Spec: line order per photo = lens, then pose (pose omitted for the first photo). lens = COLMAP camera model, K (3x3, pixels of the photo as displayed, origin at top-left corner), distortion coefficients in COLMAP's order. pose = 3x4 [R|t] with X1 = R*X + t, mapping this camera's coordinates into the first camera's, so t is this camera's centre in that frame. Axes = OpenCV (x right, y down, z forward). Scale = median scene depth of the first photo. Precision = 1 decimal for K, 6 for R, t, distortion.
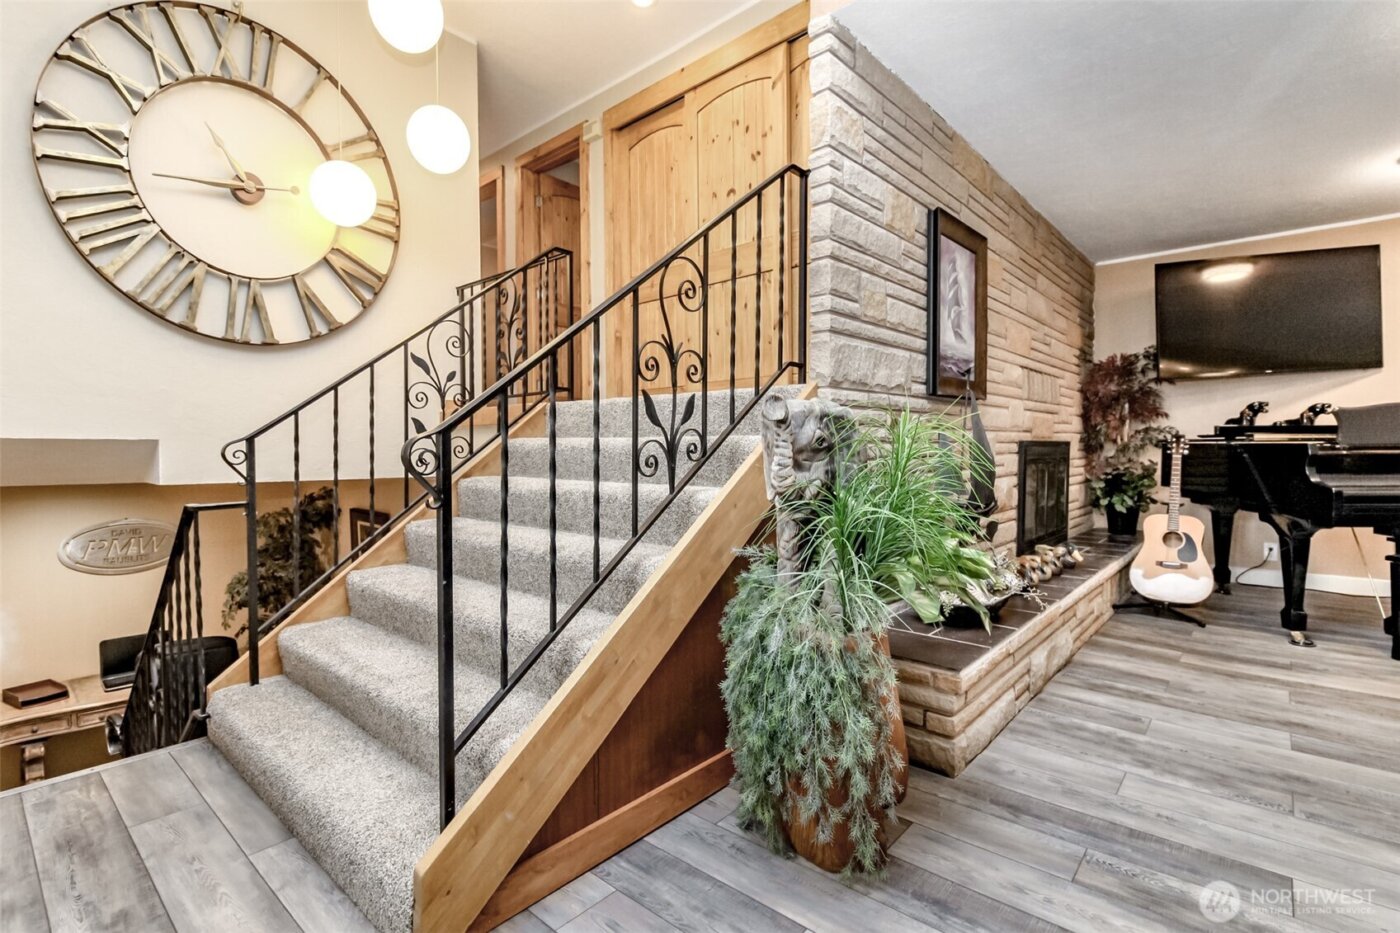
lens RADIAL K [[639.3, 0, 699.1], [0, 639.3, 449.3], [0, 0, 1]] dist [0.024807, -0.012789]
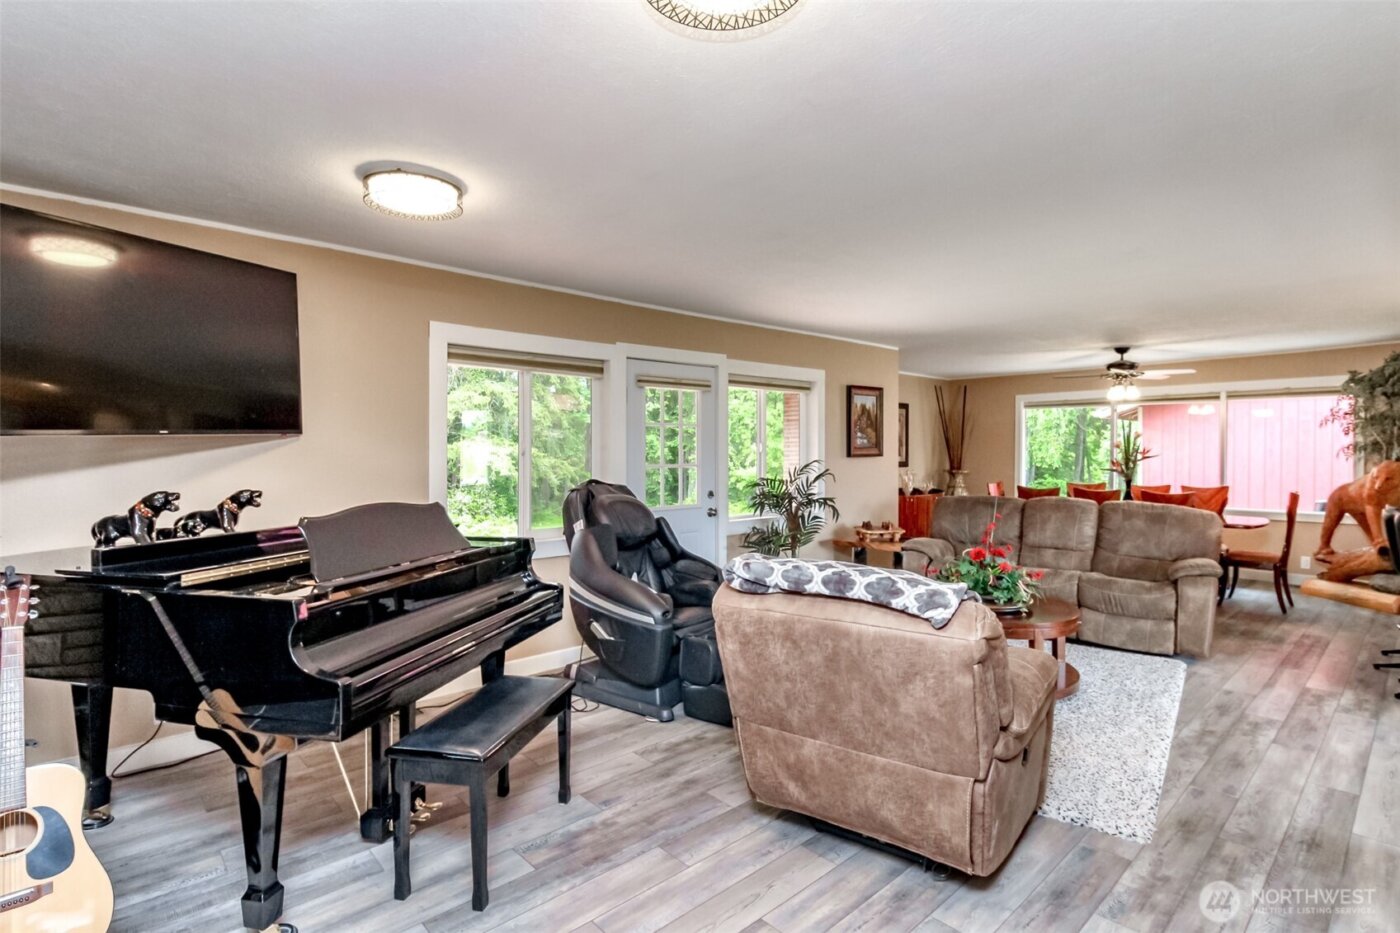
lens RADIAL K [[668.2, 0, 700.5], [0, 668.2, 460.1], [0, 0, 1]] dist [0.001030, -0.000166]
pose [[0.087703, -0.017450, 0.995994, 0.307182], [0.008580, 0.999823, 0.016762, -0.107122], [-0.996110, 0.007076, 0.087837, 0.461656]]
